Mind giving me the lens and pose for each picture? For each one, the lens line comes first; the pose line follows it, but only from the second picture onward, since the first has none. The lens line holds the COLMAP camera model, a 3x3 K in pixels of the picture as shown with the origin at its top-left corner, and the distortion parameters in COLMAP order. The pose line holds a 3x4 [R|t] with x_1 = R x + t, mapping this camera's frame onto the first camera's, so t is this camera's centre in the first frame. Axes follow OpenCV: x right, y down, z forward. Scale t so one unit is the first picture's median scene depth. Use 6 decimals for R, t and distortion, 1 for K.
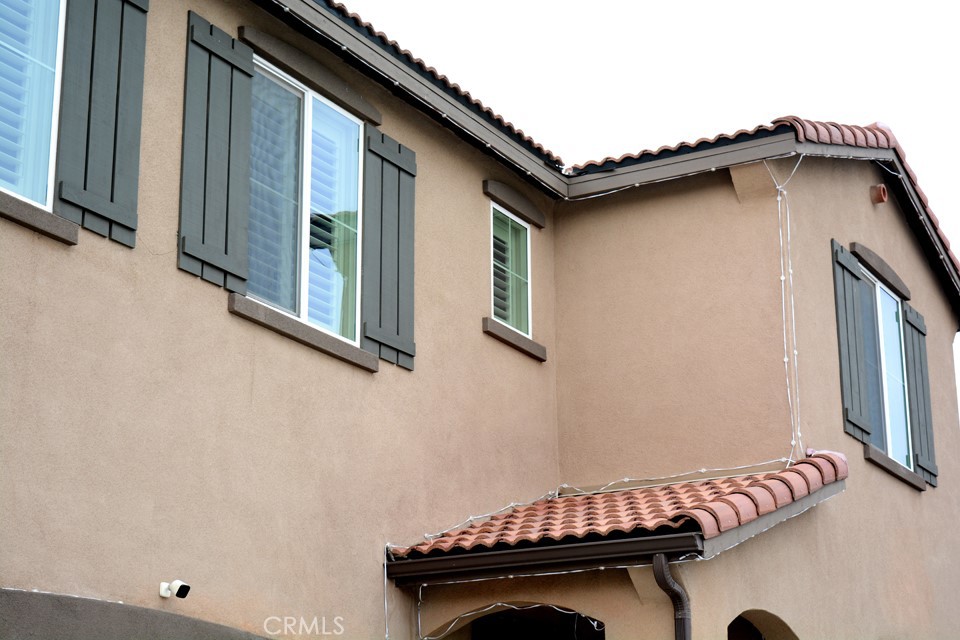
lens RADIAL K [[1801.9, 0, 480.0], [0, 1801.9, 320.0], [0, 0, 1]] dist [0.014417, 0.189076]
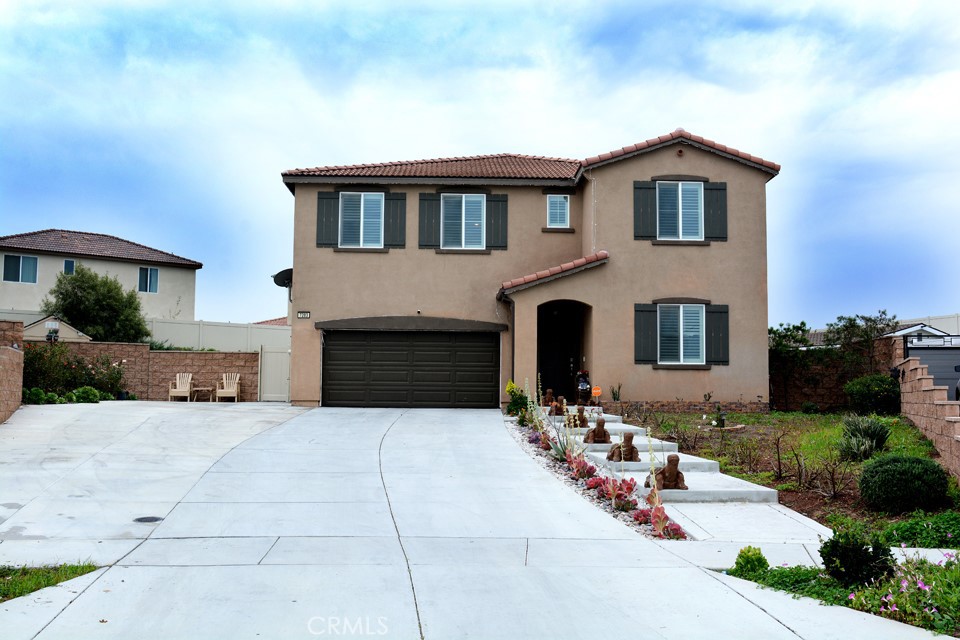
lens RADIAL K [[1011.9, 0, 480.0], [0, 1011.9, 320.0], [0, 0, 1]] dist [-0.048451, -0.005198]
pose [[0.516839, -0.063726, -0.853708, 1.871966], [0.240095, 0.967993, 0.073098, -0.000893], [0.821725, -0.242751, 0.515596, -0.296026]]
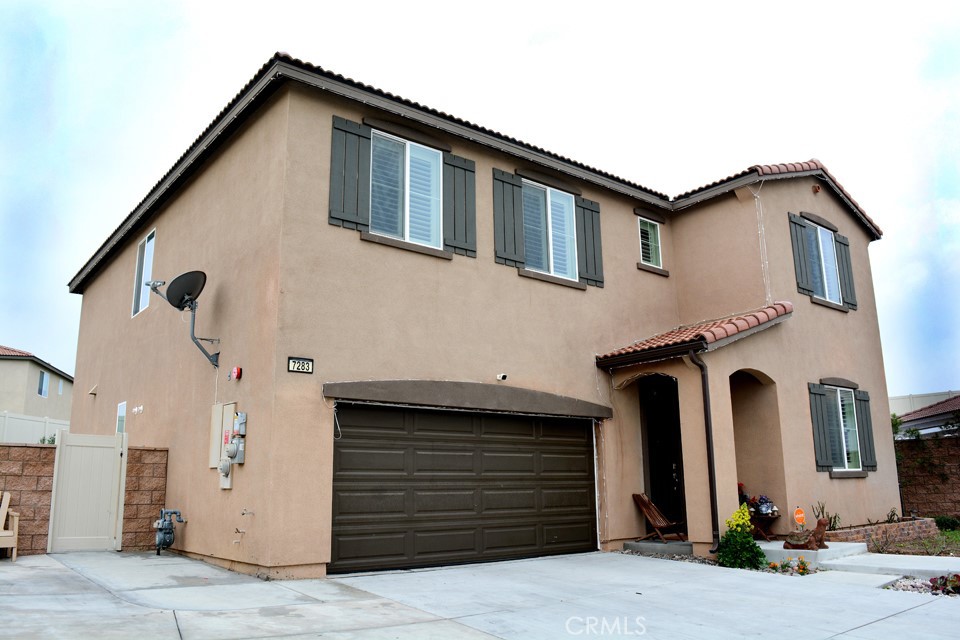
lens RADIAL K [[750.4, 0, 480.0], [0, 750.4, 320.0], [0, 0, 1]] dist [-0.090045, 0.017460]
pose [[0.930890, -0.091564, -0.353638, 0.169663], [0.117980, 0.991556, 0.053827, -0.004582], [0.345724, -0.091829, 0.933832, -0.075874]]
